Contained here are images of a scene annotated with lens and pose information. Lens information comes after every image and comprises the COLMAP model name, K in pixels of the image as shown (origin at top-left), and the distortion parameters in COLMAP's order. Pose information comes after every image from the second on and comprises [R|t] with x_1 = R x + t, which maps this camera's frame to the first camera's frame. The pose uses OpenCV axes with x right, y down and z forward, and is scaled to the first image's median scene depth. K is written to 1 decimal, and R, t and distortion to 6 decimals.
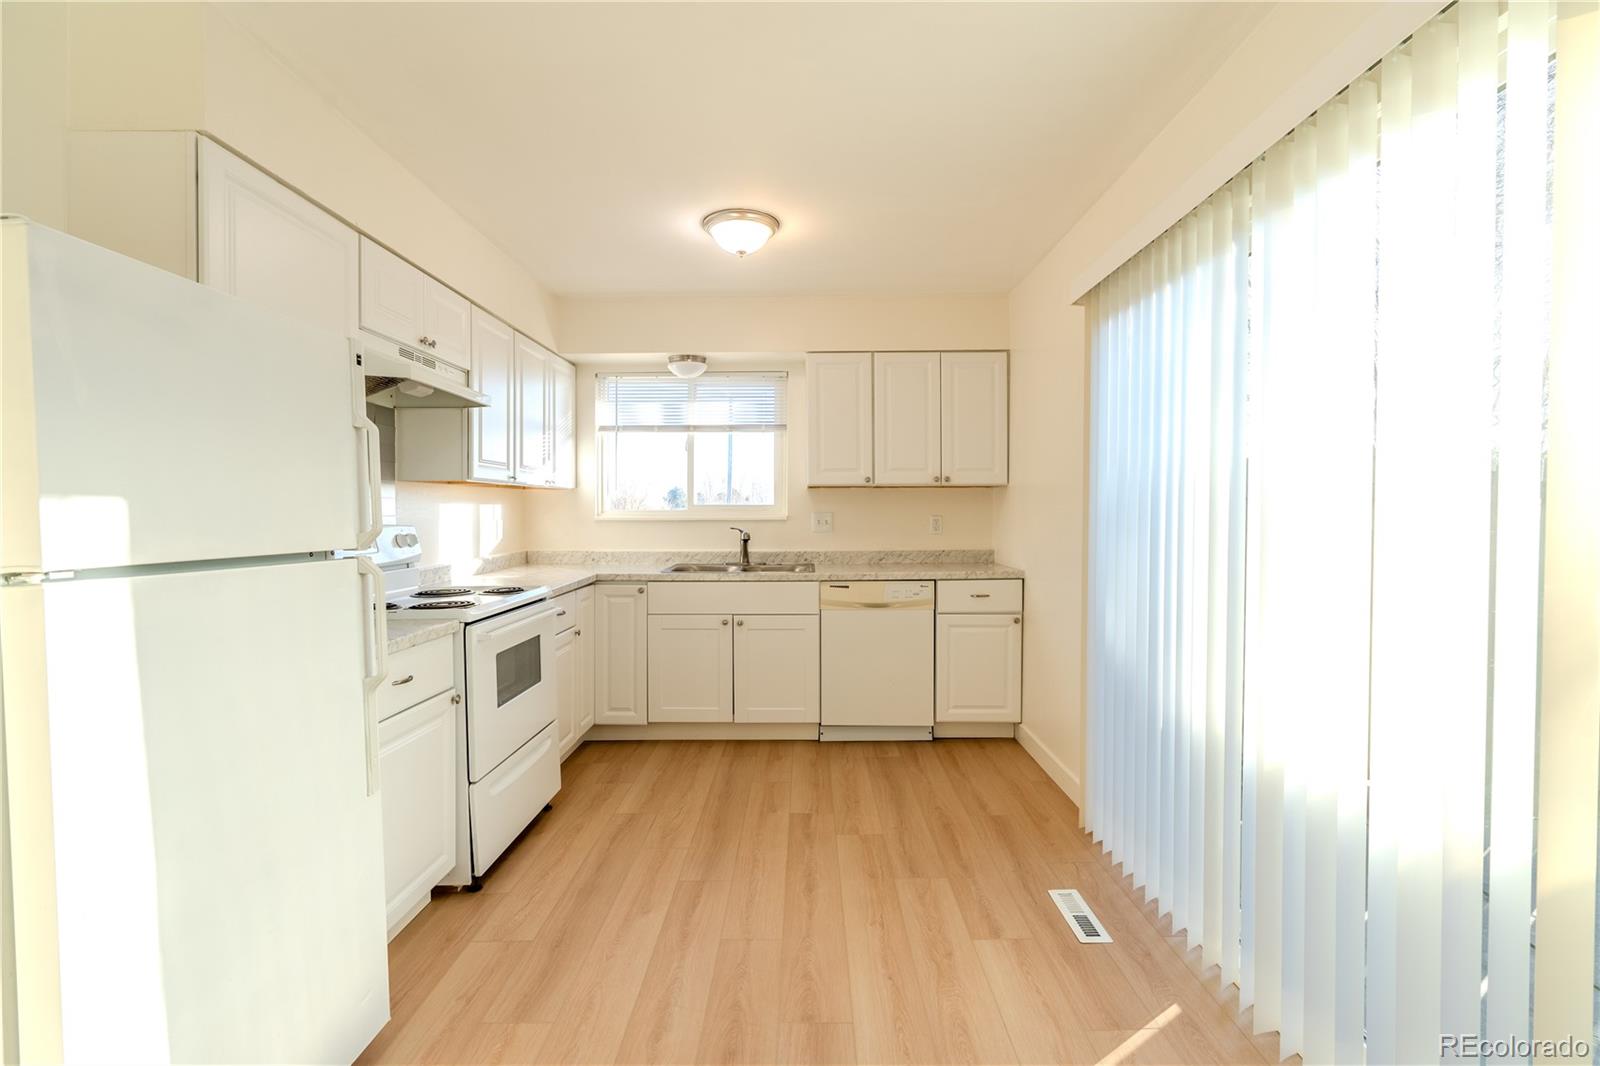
lens RADIAL K [[729.7, 0, 803.0], [0, 729.7, 530.0], [0, 0, 1]] dist [0.000653, 0.000251]
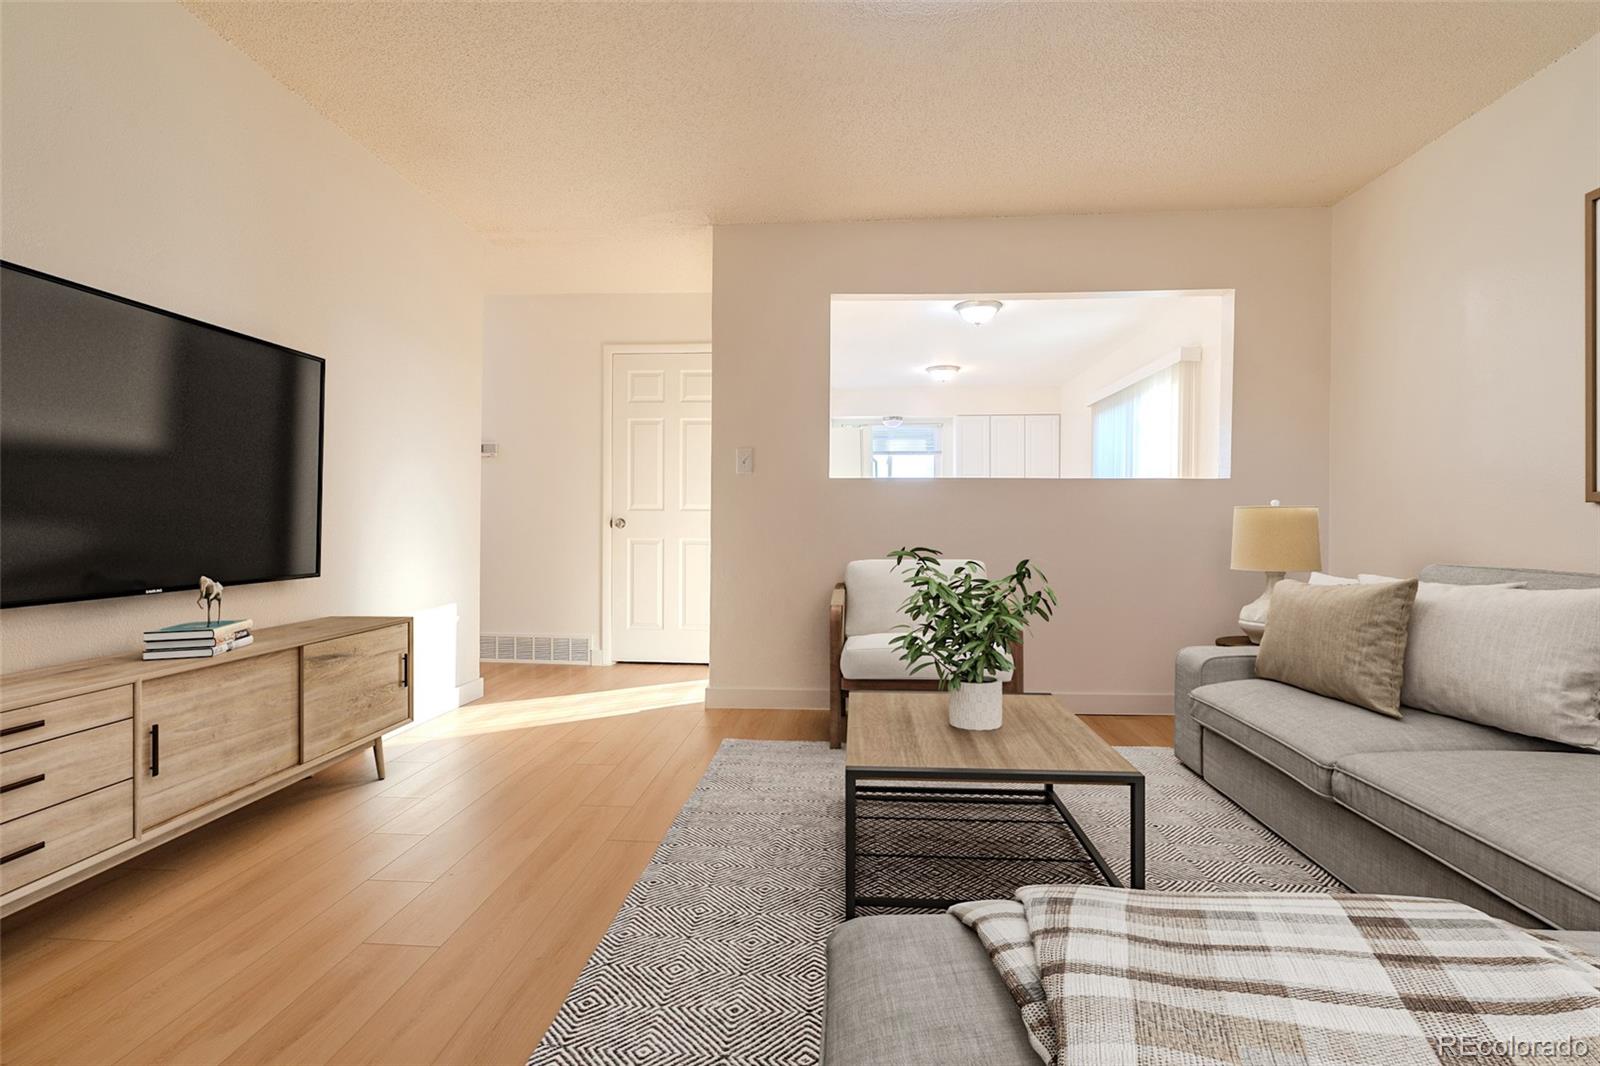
lens RADIAL K [[729.7, 0, 801.0], [0, 729.7, 524.0], [0, 0, 1]] dist [0.000653, 0.000251]
pose [[0.997011, 0.006100, -0.077019, -0.306206], [-0.007358, 0.999844, -0.016060, 0.101122], [0.076909, 0.016579, 0.996900, -1.177756]]
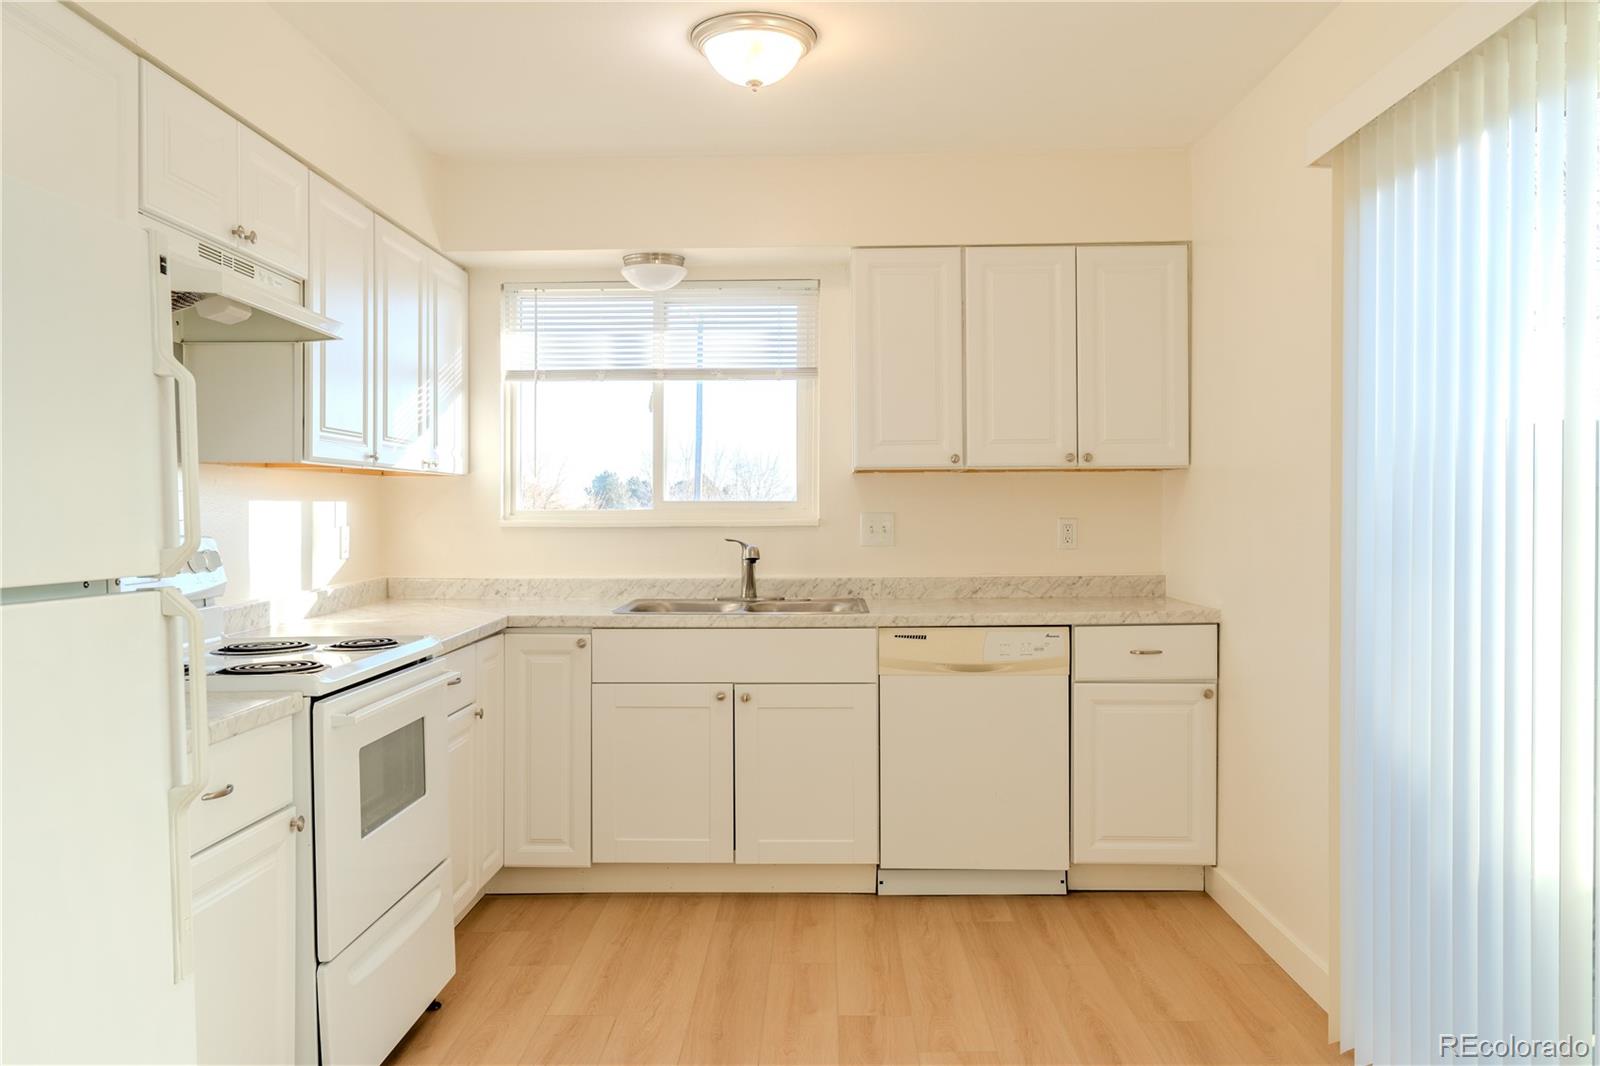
lens RADIAL K [[1219.1, 0, 799.7], [0, 1219.1, 530.1], [0, 0, 1]] dist [0.014831, -0.003917]
pose [[0.999913, -0.001636, -0.013108, -0.030711], [0.001505, 0.999949, -0.010031, -0.000345], [0.013124, 0.010010, 0.999864, -0.006214]]
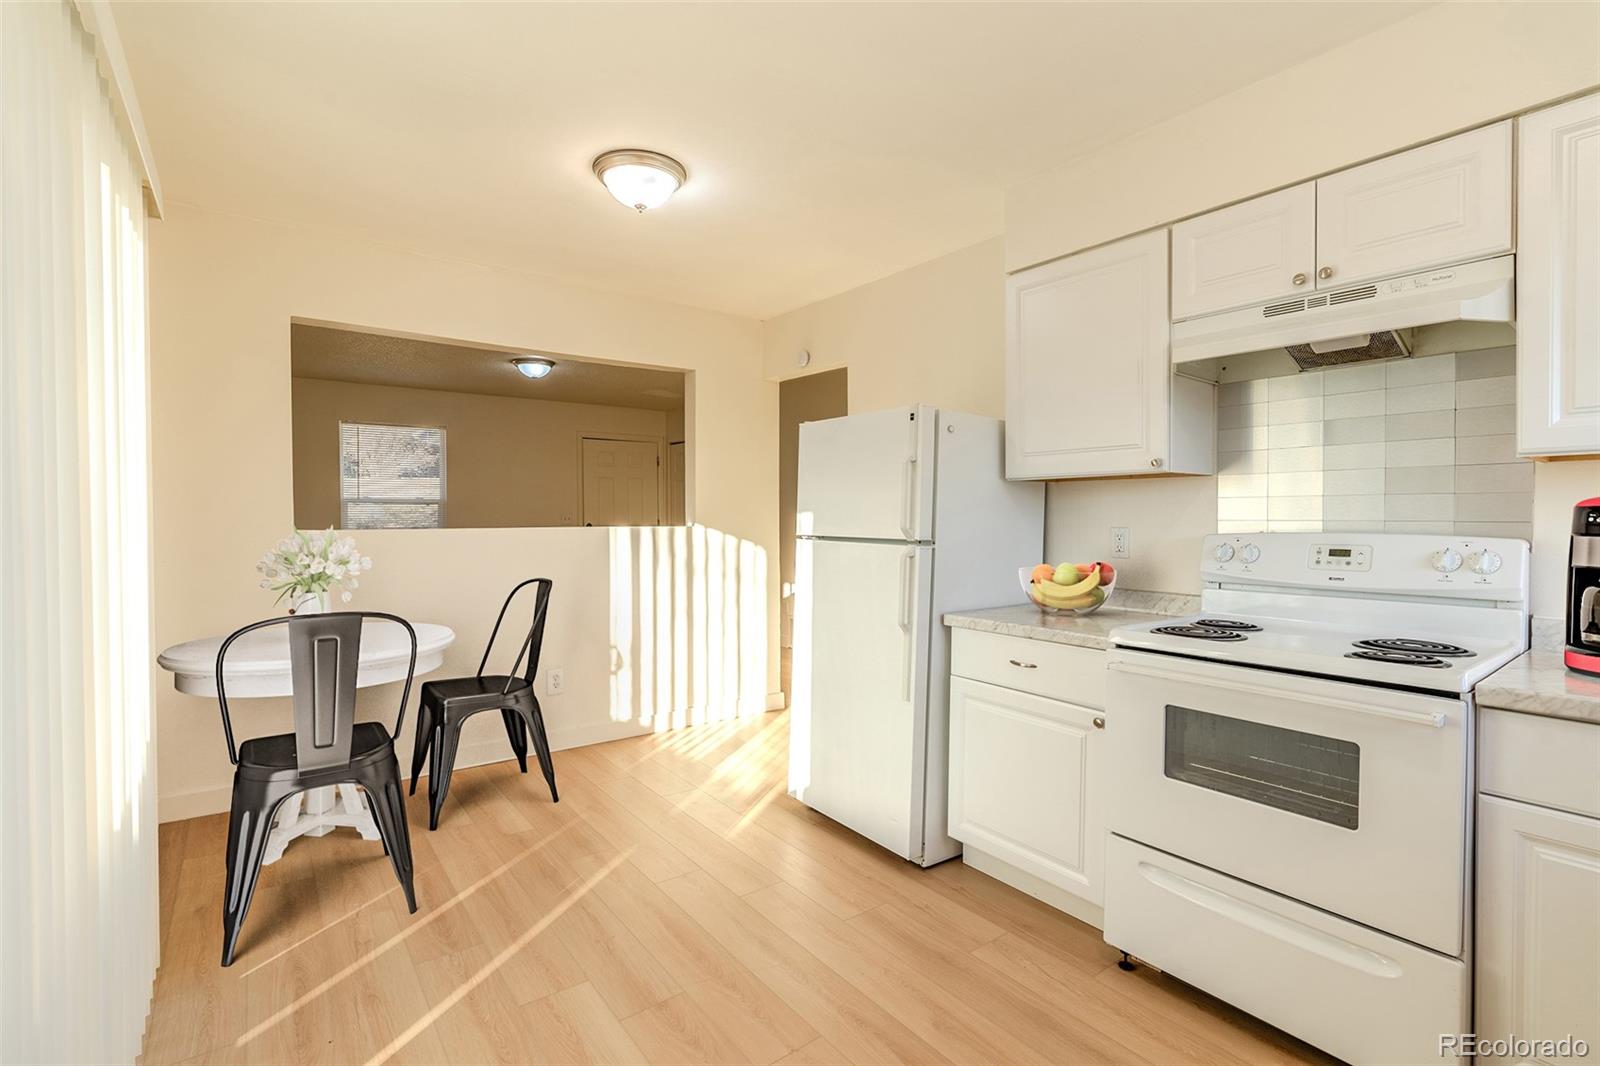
lens RADIAL K [[729.7, 0, 802.1], [0, 729.7, 530.6], [0, 0, 1]] dist [0.000653, 0.000251]
pose [[-0.791248, 0.015037, -0.611310, 0.245429], [-0.013957, 0.998993, 0.042638, -0.026942], [0.611336, 0.042269, -0.790241, 0.991731]]
